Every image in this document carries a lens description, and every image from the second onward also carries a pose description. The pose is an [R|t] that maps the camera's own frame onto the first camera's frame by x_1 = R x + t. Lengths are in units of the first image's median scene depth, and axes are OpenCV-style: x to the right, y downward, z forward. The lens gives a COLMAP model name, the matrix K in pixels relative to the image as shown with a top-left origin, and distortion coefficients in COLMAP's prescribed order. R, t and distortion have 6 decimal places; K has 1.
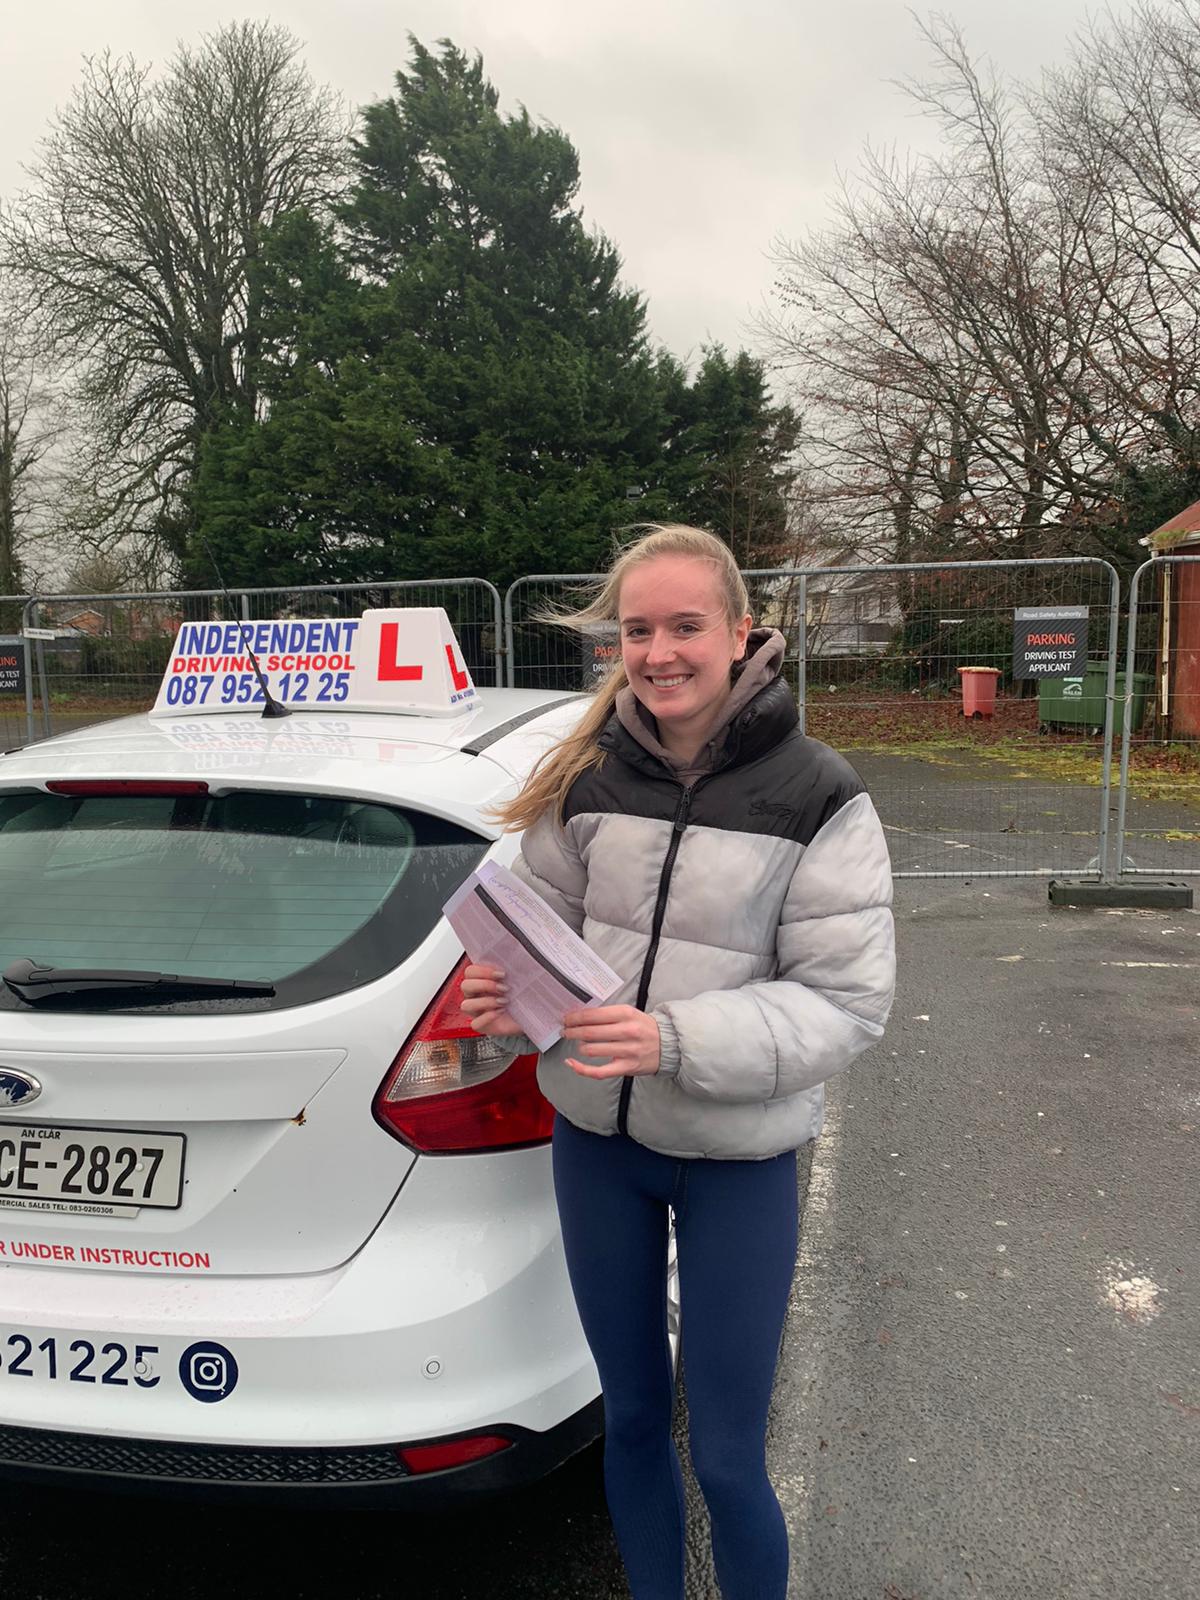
lens RADIAL K [[1250.7, 0, 597.4], [0, 1250.7, 835.4], [0, 0, 1]] dist [0.029581, 0.087568]
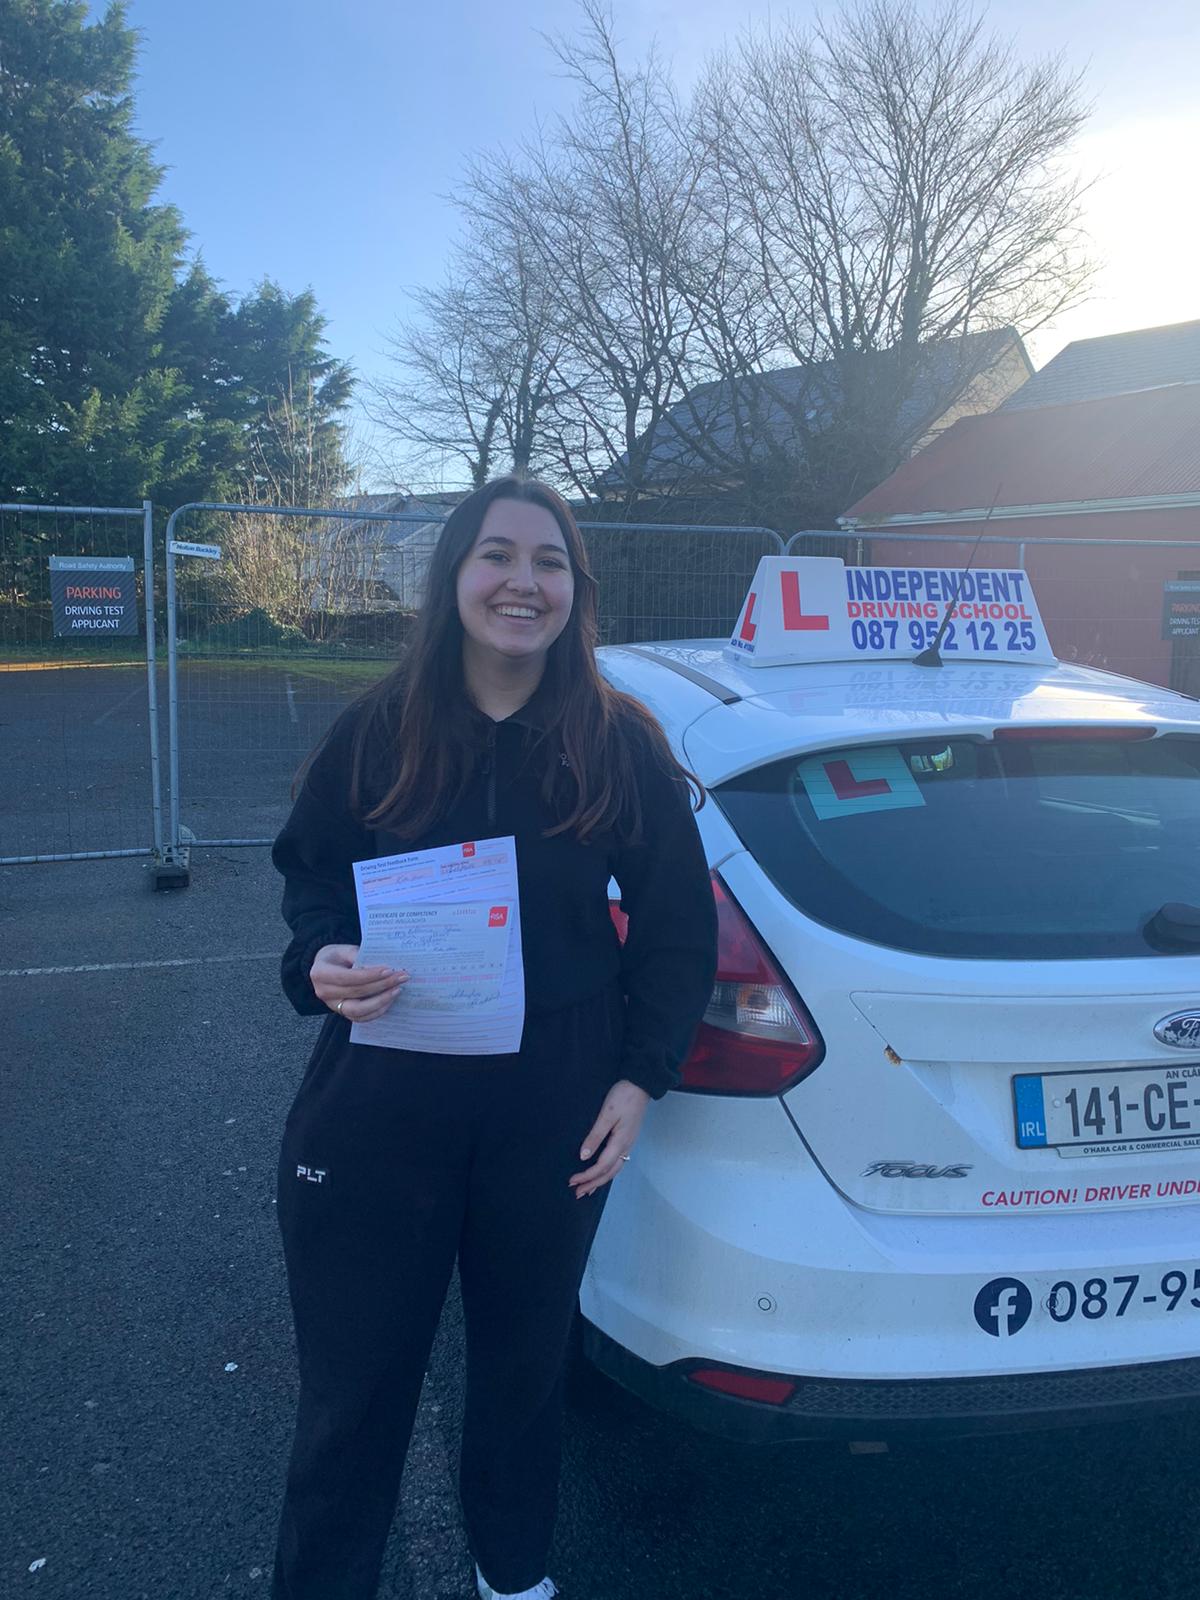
lens RADIAL K [[1250.7, 0, 597.4], [0, 1250.7, 835.4], [0, 0, 1]] dist [0.029581, 0.087568]
pose [[0.909283, -0.037008, 0.414529, -0.938780], [0.020625, 0.998822, 0.043931, -0.008109], [-0.415666, -0.031396, 0.908975, 0.200204]]
